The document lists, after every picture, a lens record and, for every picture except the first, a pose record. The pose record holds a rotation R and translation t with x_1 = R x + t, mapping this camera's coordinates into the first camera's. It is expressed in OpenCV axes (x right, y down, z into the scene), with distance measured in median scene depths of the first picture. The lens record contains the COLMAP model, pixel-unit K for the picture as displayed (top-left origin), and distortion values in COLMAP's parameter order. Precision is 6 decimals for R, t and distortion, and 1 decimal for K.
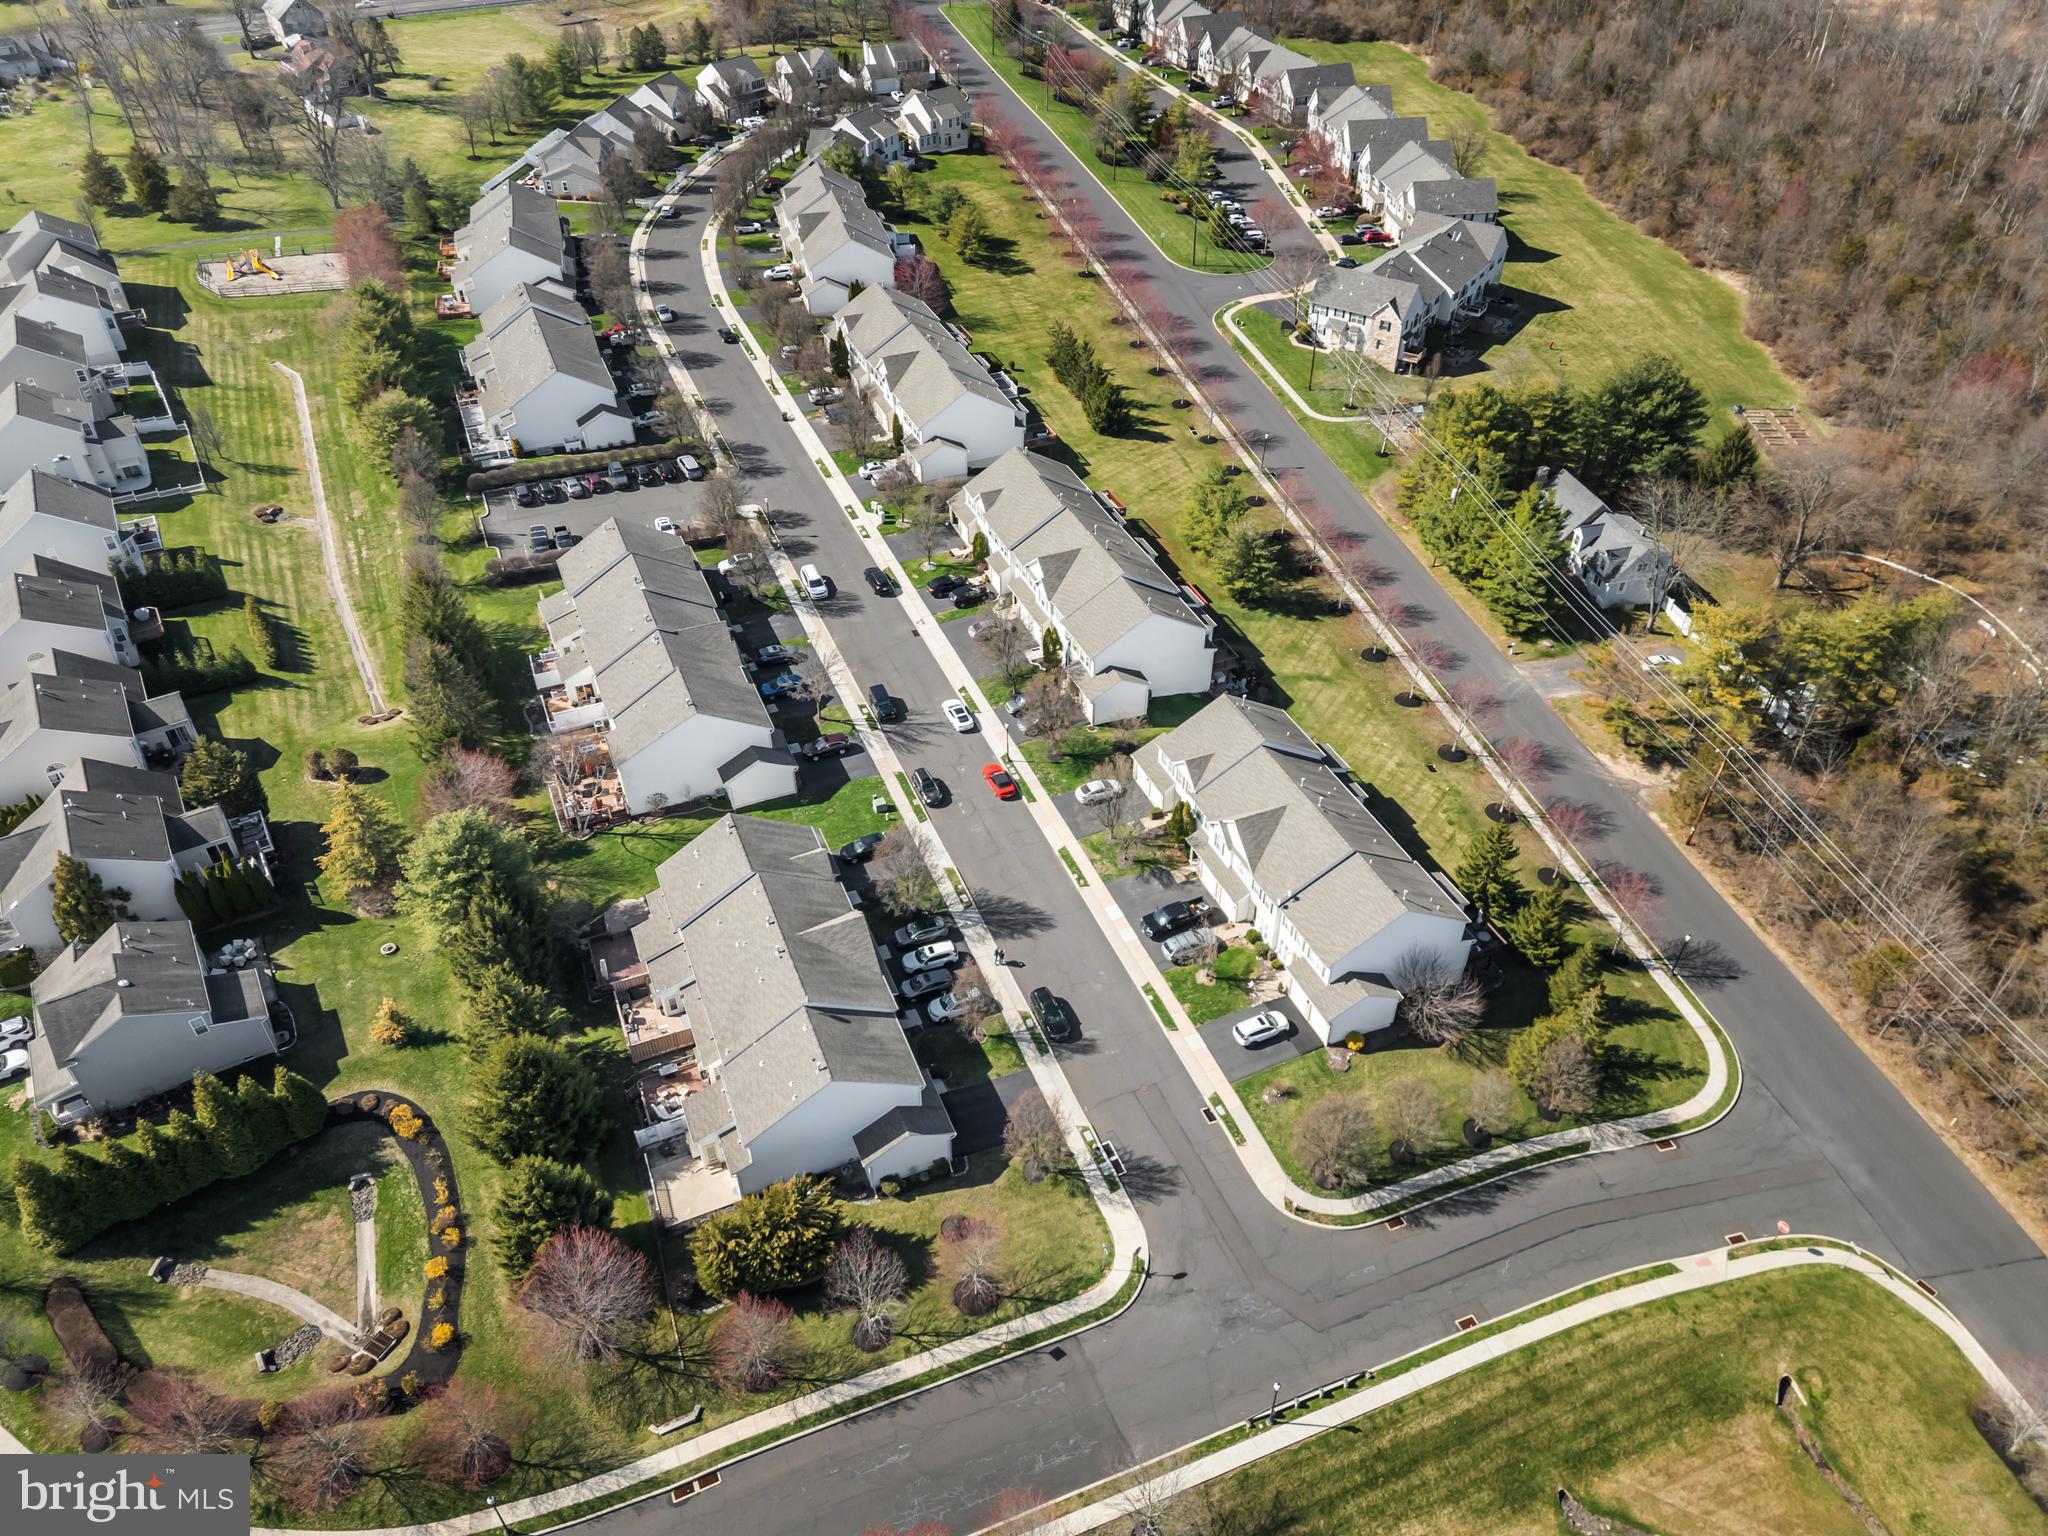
lens RADIAL K [[1440.1, 0, 1019.5], [0, 1440.1, 754.9], [0, 0, 1]] dist [0.061473, -0.049057]
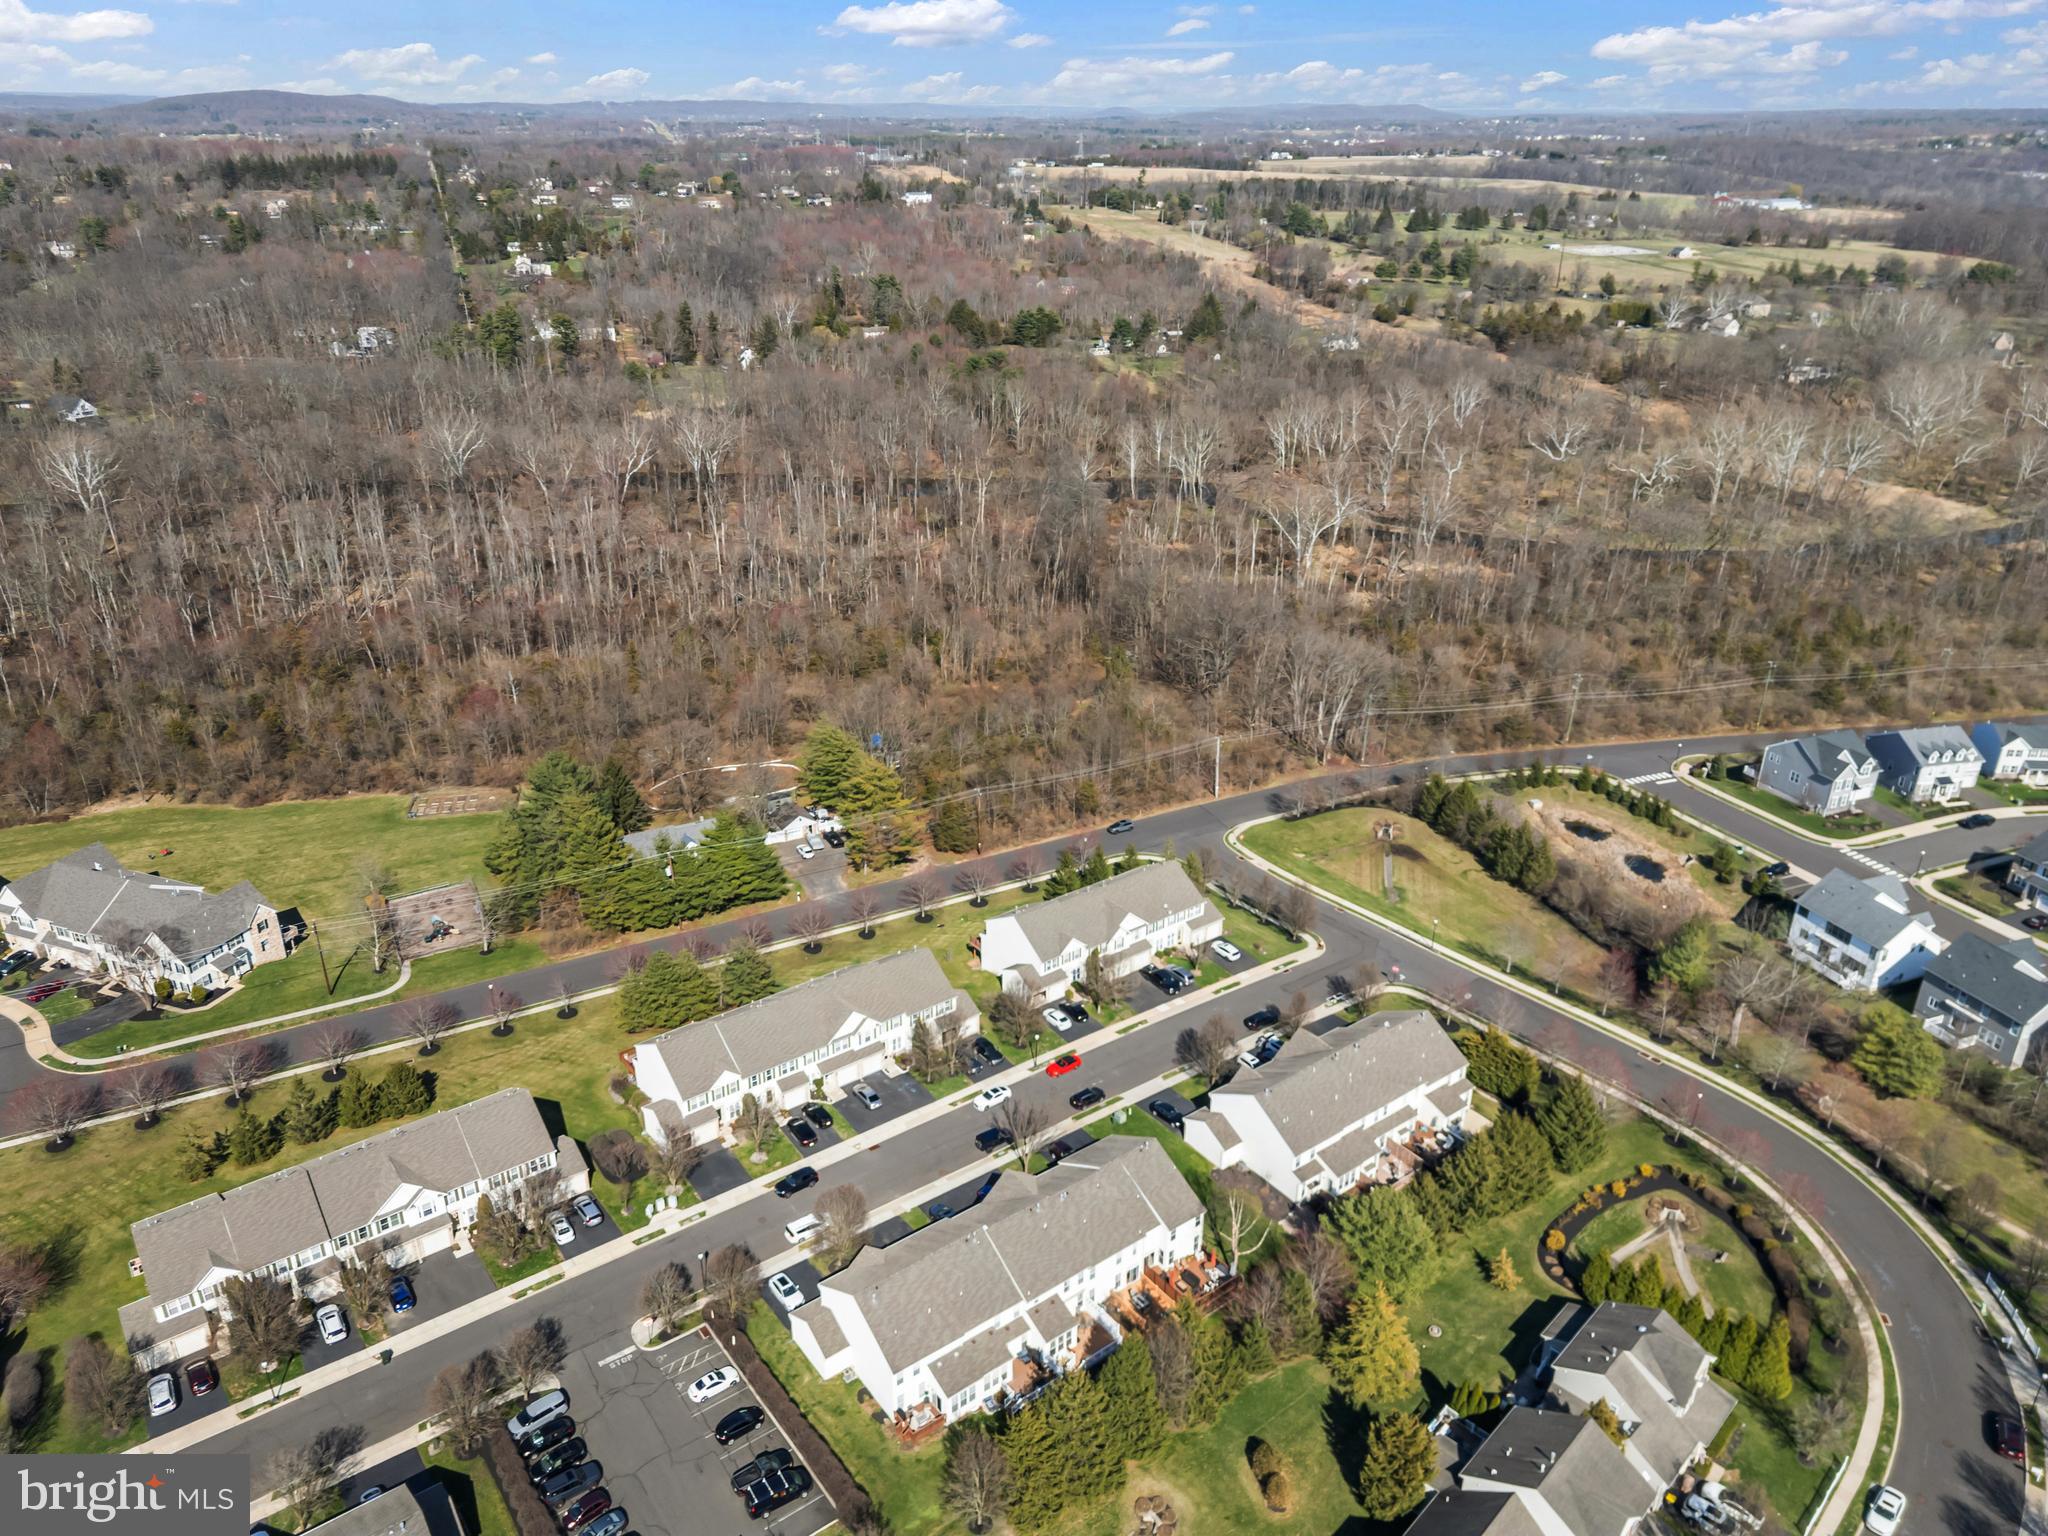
lens RADIAL K [[1440.1, 0, 1024.8], [0, 1440.1, 754.5], [0, 0, 1]] dist [0.061473, -0.049057]
pose [[-0.245633, -0.393443, 0.885927, -1.211286], [0.612321, 0.645532, 0.456455, -0.899673], [-0.751484, 0.654592, 0.082349, 0.857098]]
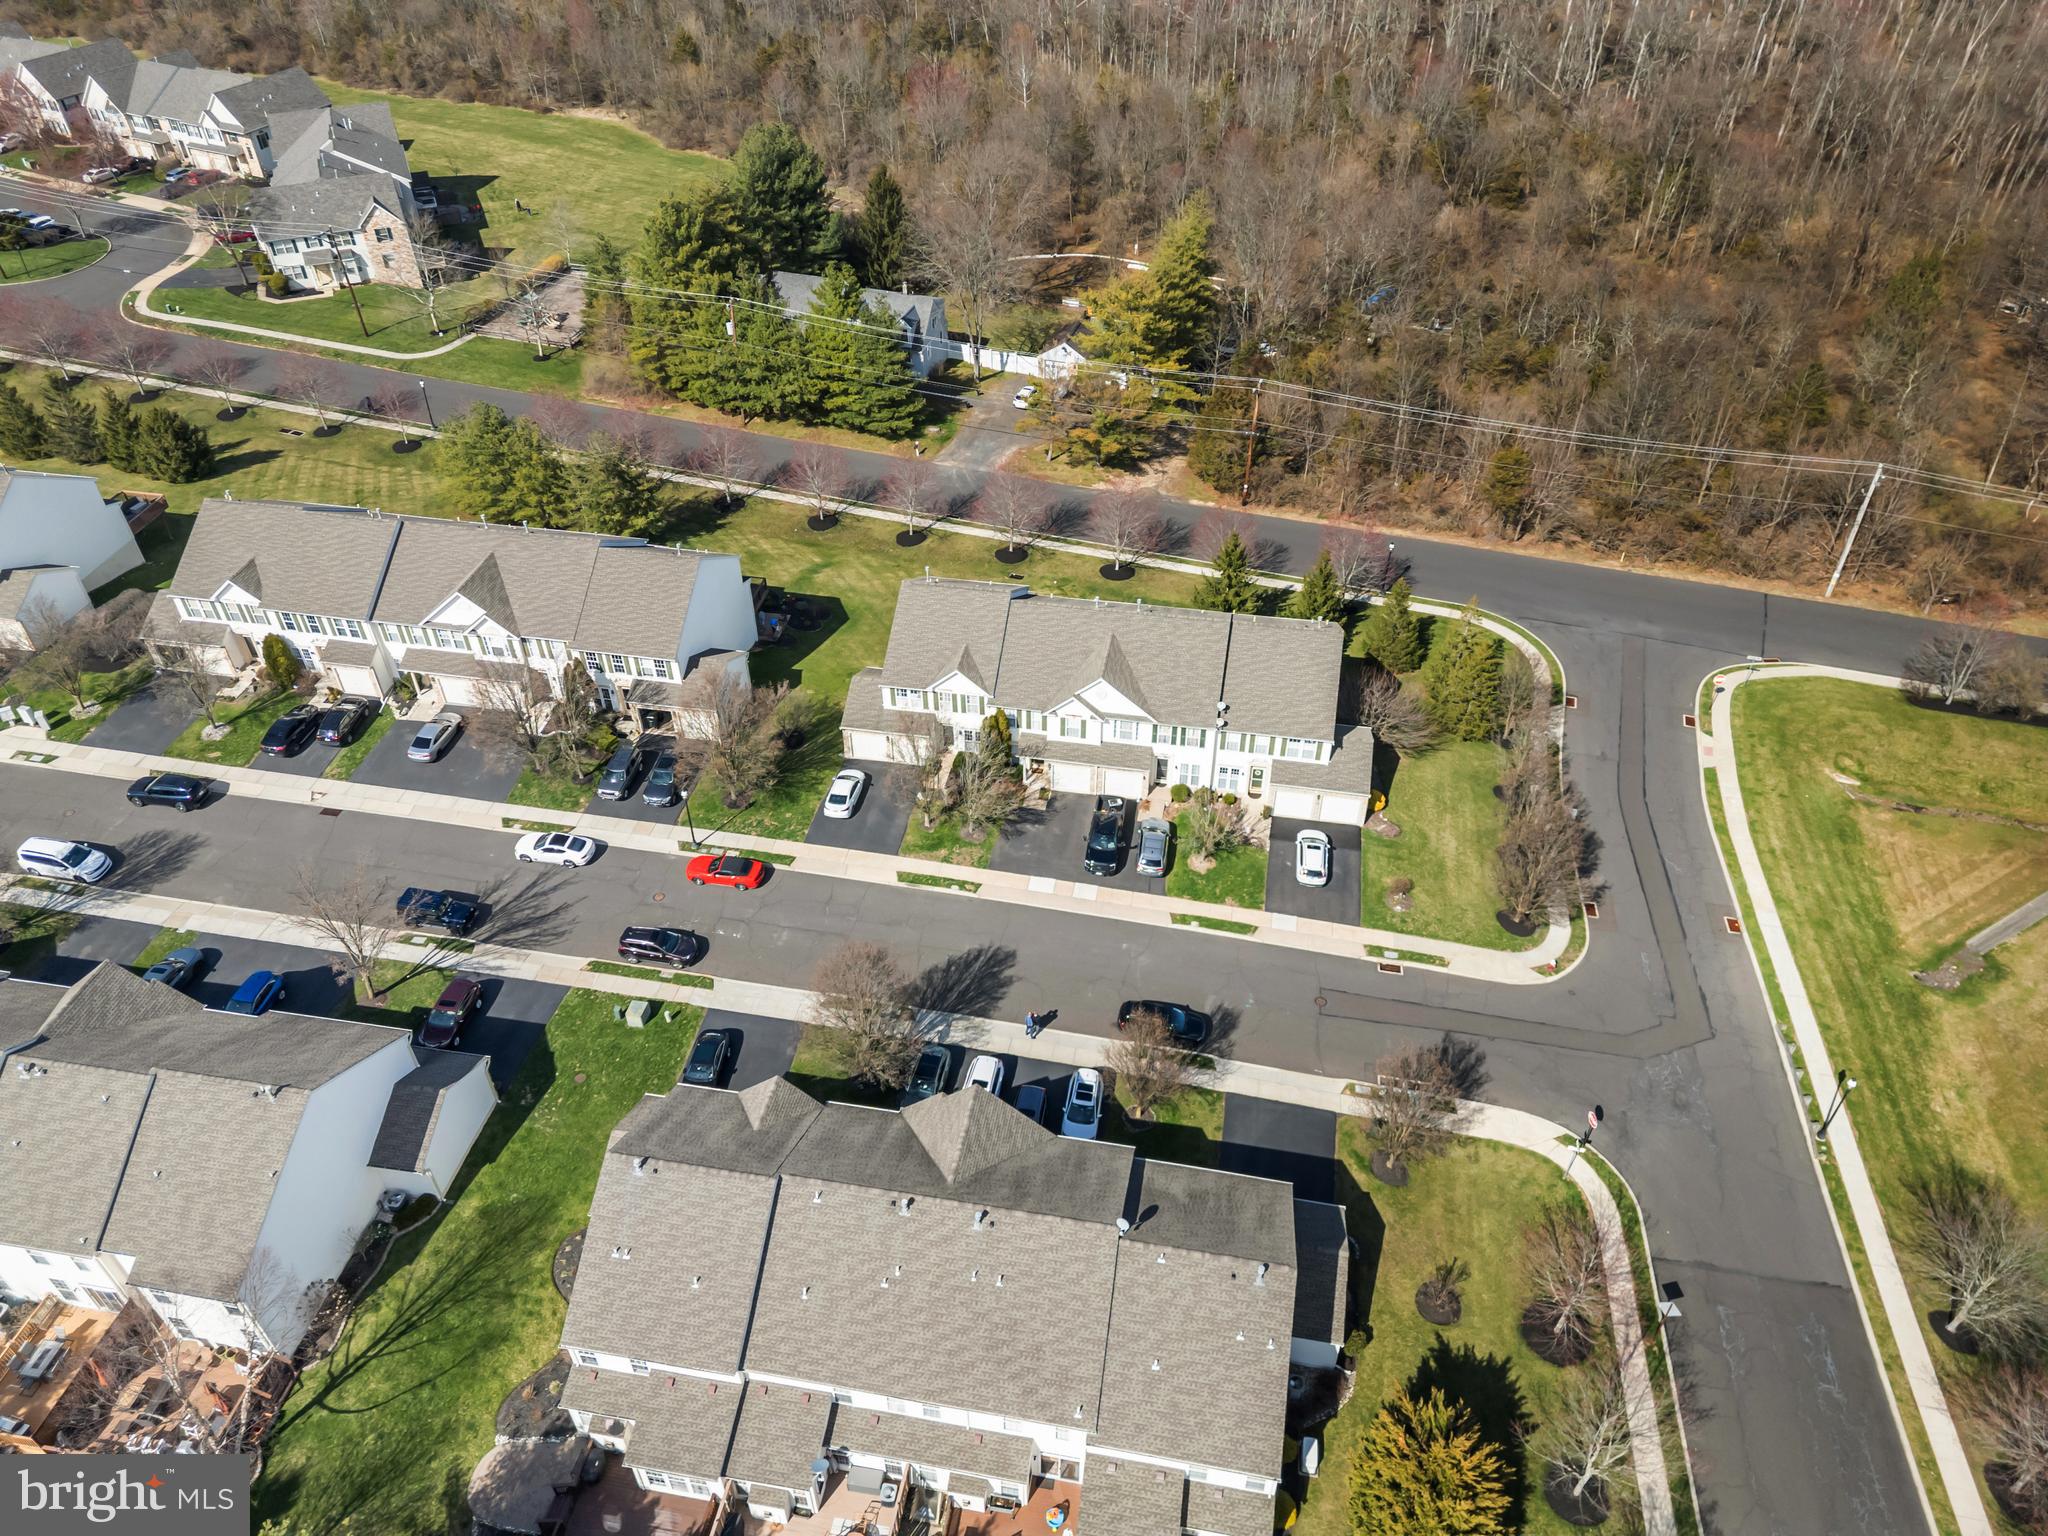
lens RADIAL K [[1440.1, 0, 1025.6], [0, 1440.1, 758.0], [0, 0, 1]] dist [0.061473, -0.049057]
pose [[0.543046, -0.537077, 0.645483, -0.384208], [0.536406, 0.813296, 0.225428, -0.112014], [-0.646041, 0.223824, 0.729749, 0.501170]]
